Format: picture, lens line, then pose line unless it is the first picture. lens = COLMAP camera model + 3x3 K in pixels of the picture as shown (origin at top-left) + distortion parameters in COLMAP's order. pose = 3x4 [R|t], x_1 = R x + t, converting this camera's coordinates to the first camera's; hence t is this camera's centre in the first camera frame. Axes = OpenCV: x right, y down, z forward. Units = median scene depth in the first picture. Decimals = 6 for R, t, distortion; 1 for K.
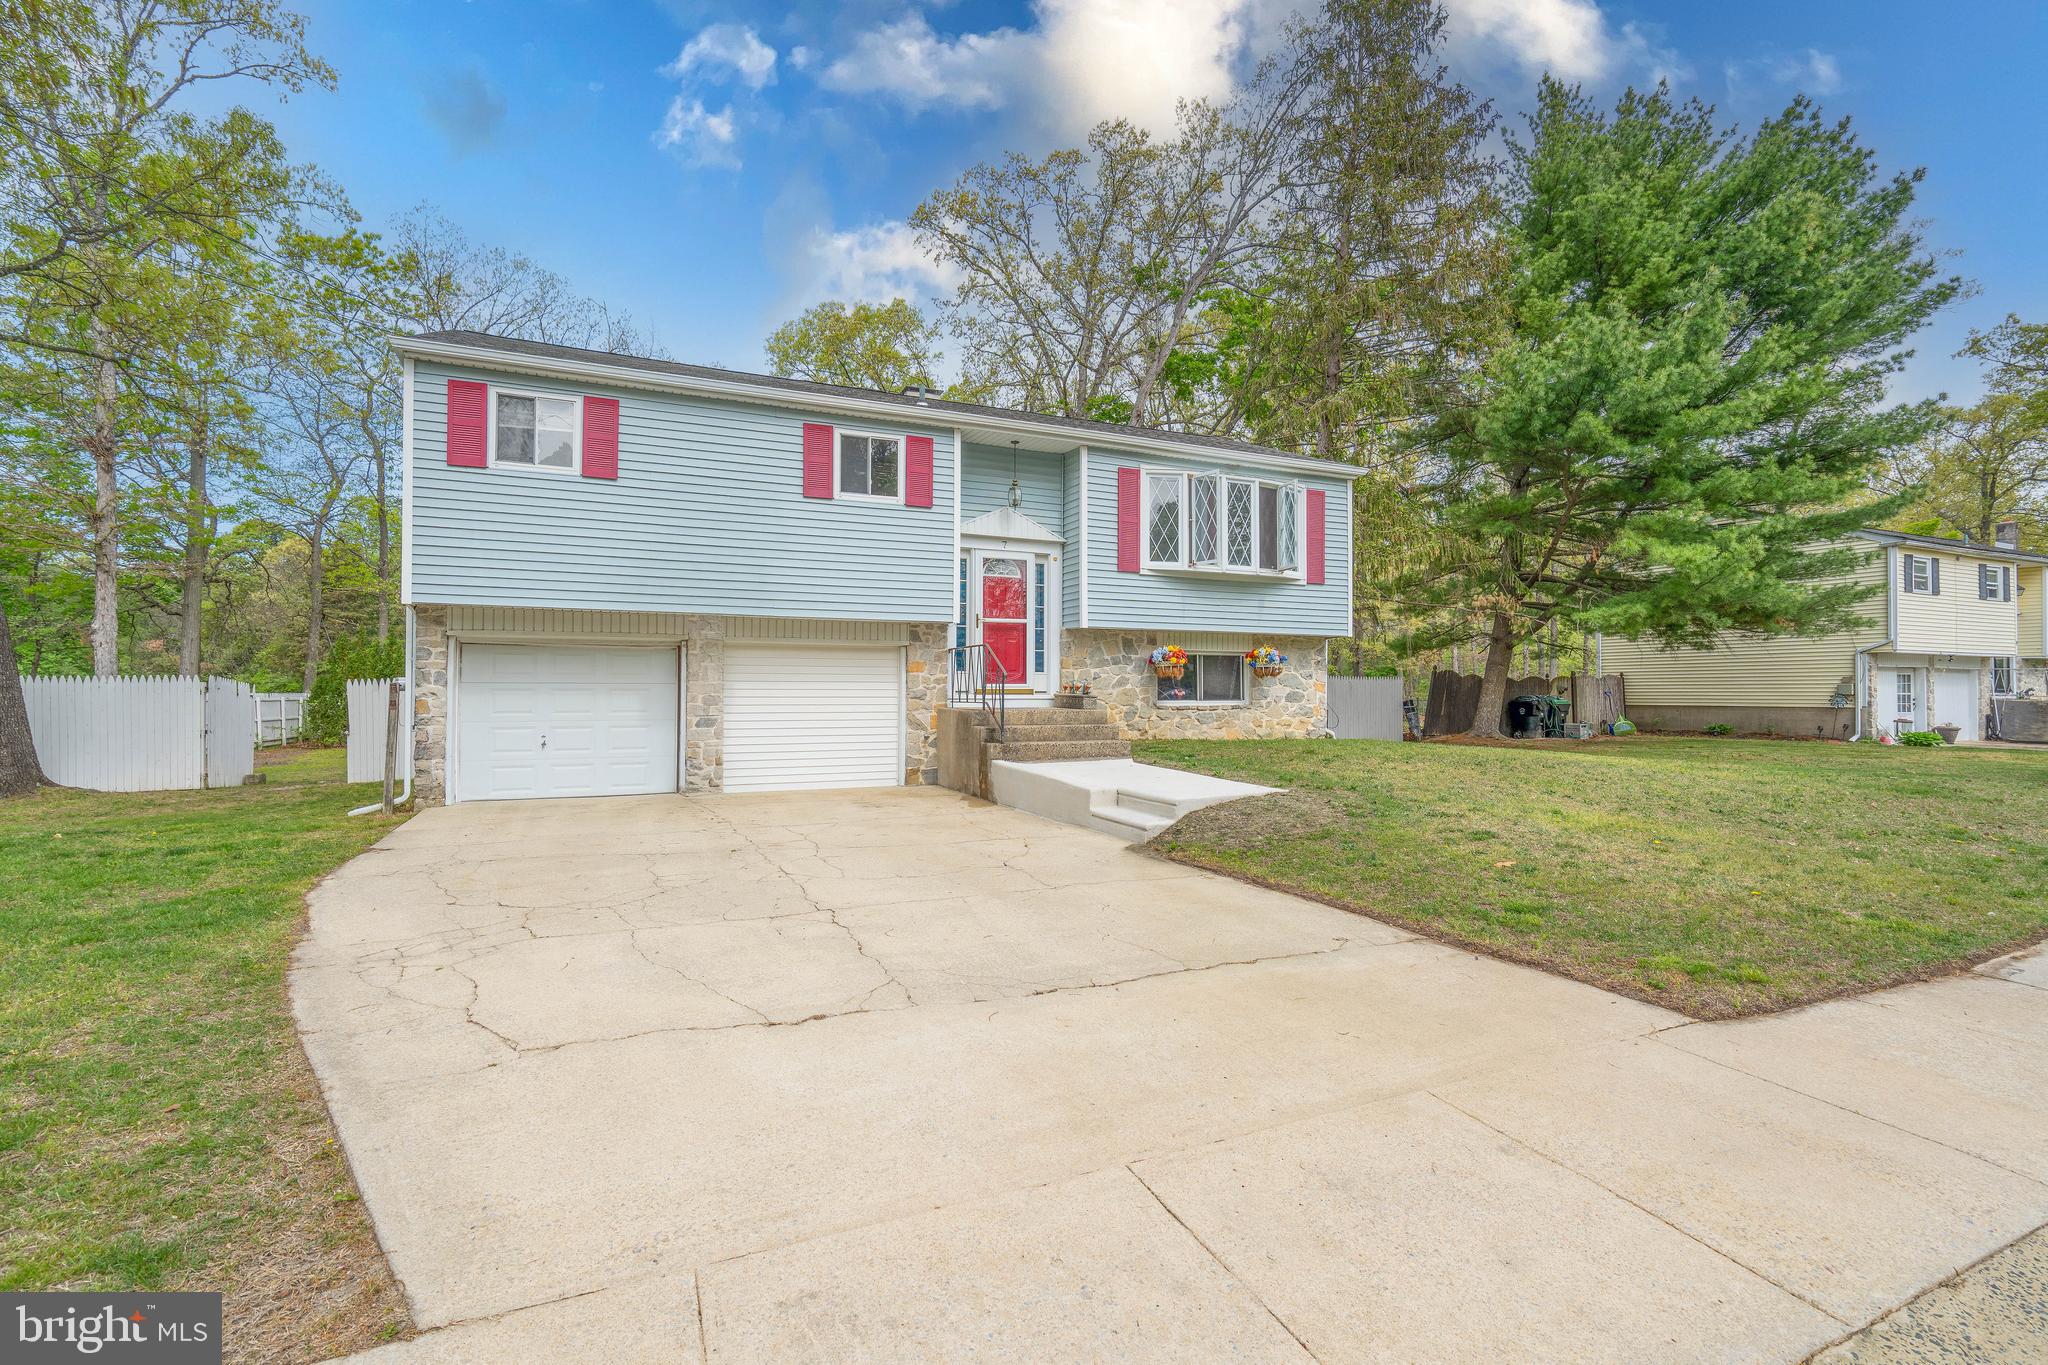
lens RADIAL K [[930.0, 0, 1028.6], [0, 930.0, 685.9], [0, 0, 1]] dist [-0.000347, -0.000236]
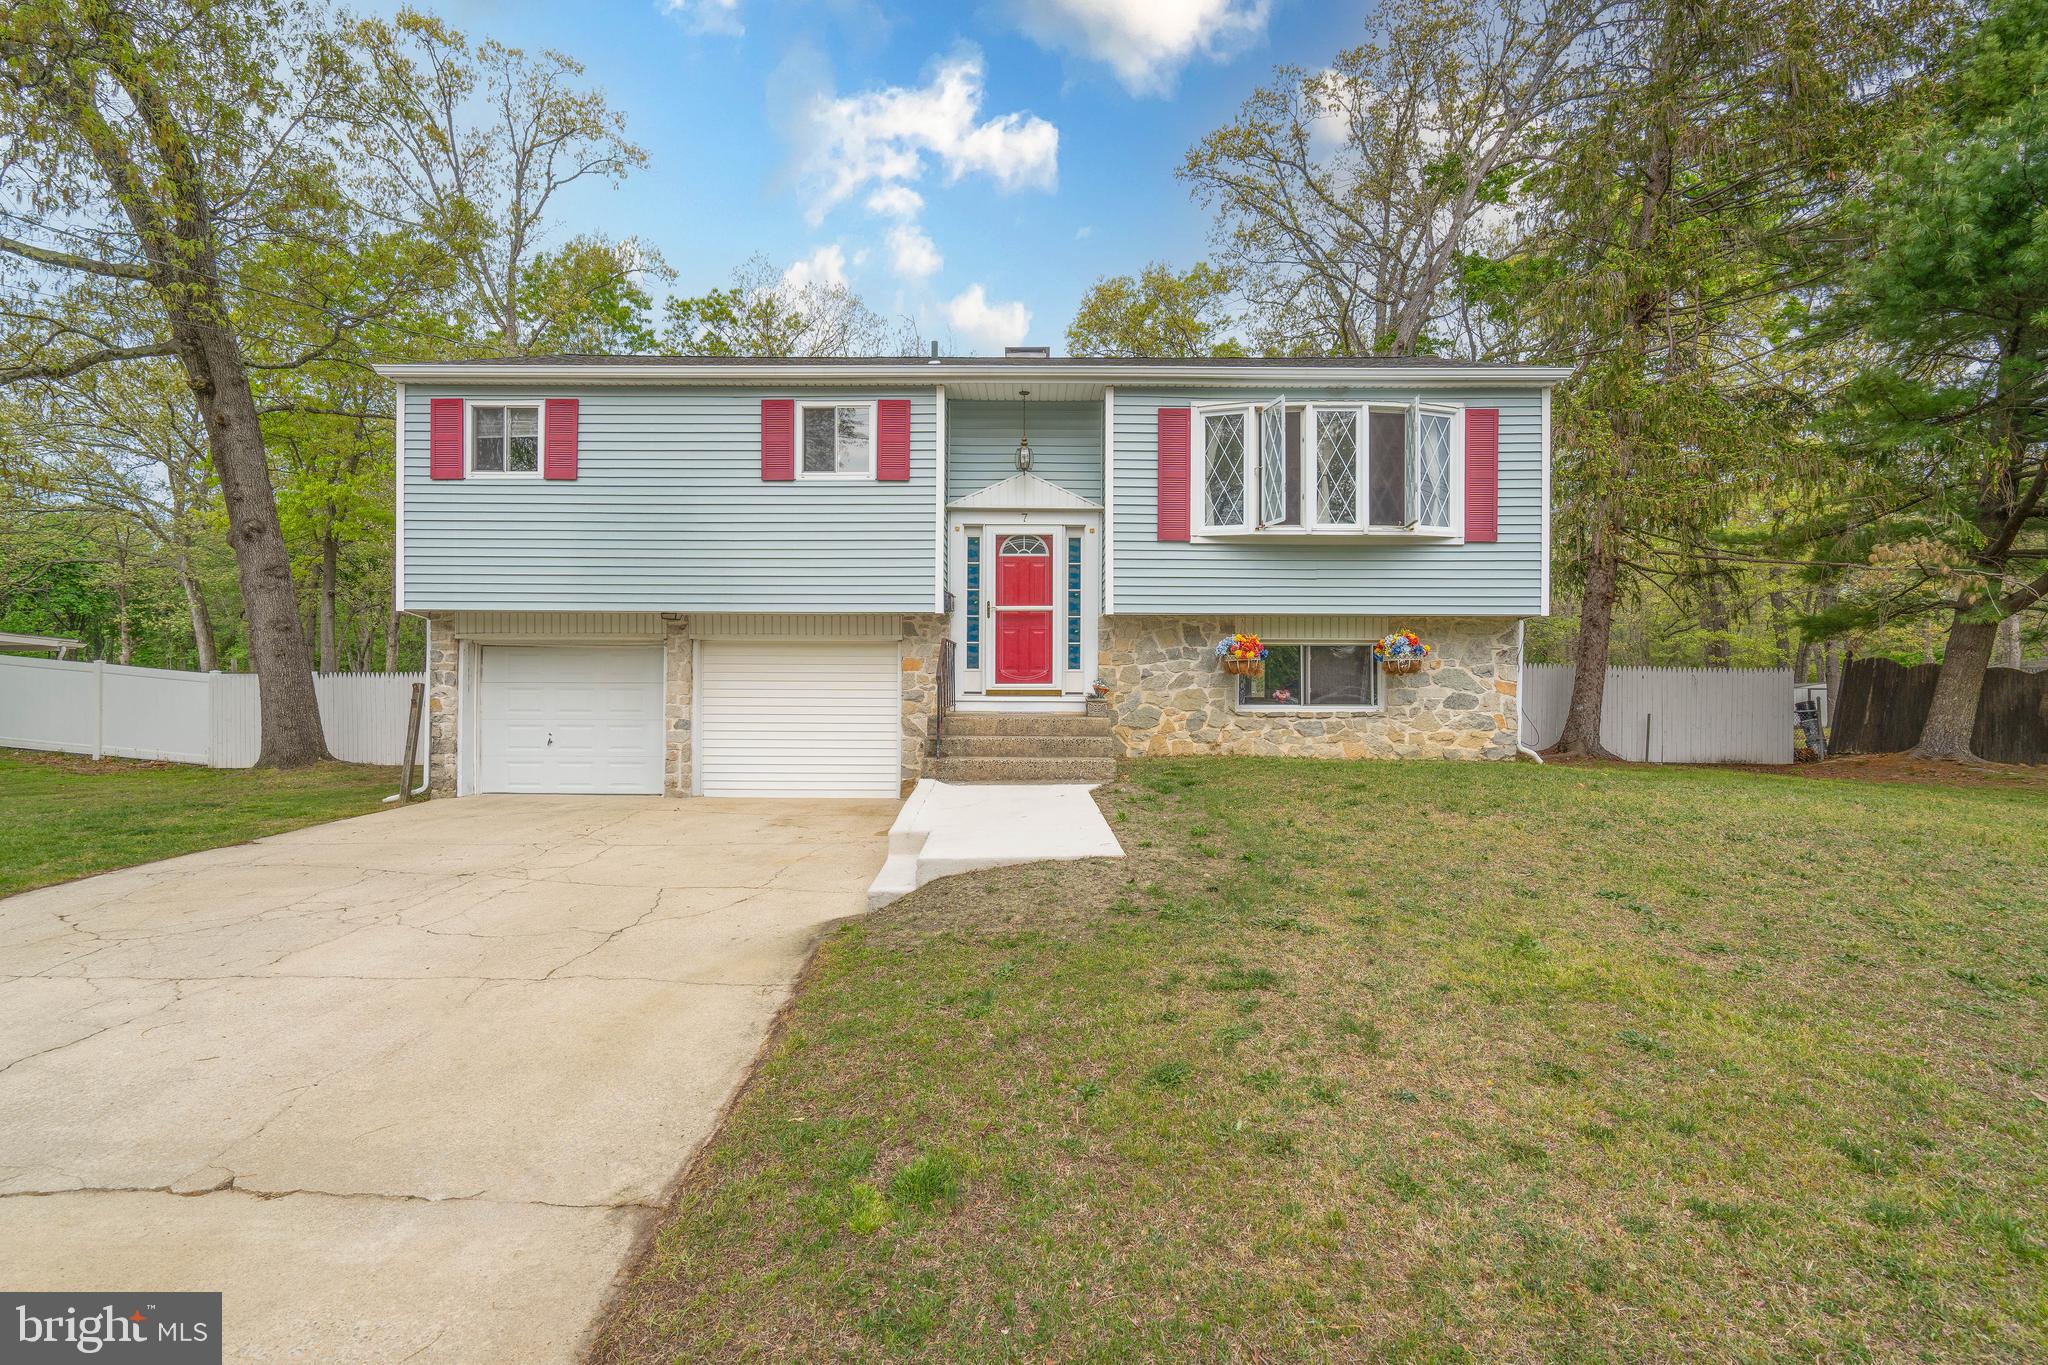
lens RADIAL K [[930.0, 0, 1021.5], [0, 930.0, 681.0], [0, 0, 1]] dist [-0.000347, -0.000236]
pose [[0.904841, 0.004802, -0.425722, 0.323899], [0.000011, 0.999936, 0.011301, -0.013681], [0.425749, -0.010230, 0.904784, 0.234457]]
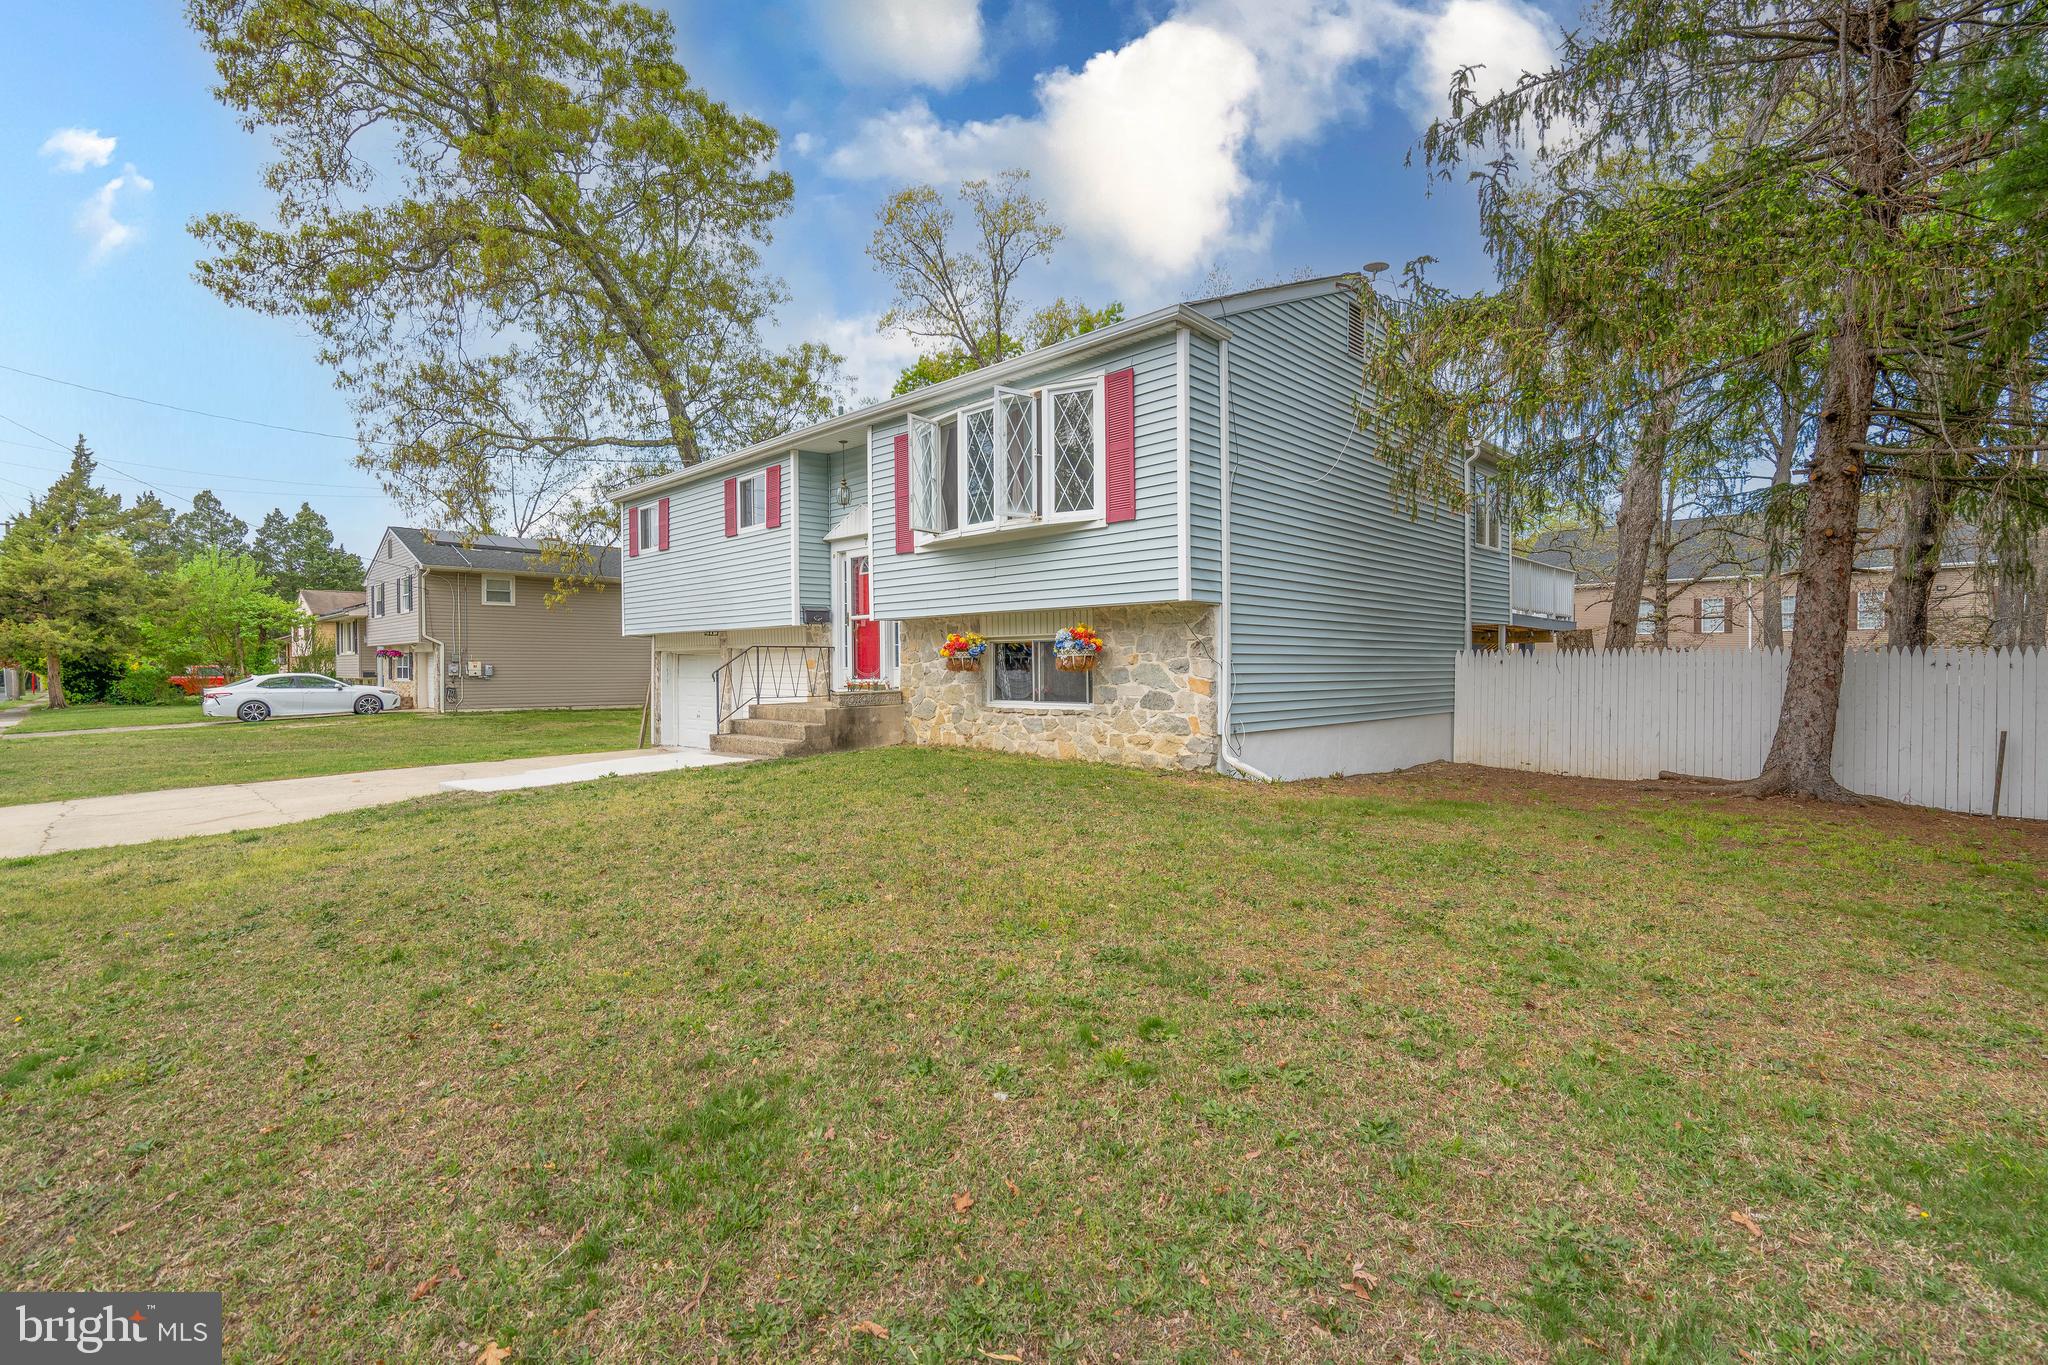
lens RADIAL K [[930.0, 0, 1009.7], [0, 930.0, 679.6], [0, 0, 1]] dist [-0.000347, -0.000236]
pose [[0.336970, 0.012189, -0.941436, 0.963012], [0.014146, 0.999738, 0.018008, -0.017396], [0.941409, -0.019385, 0.336710, 0.789882]]
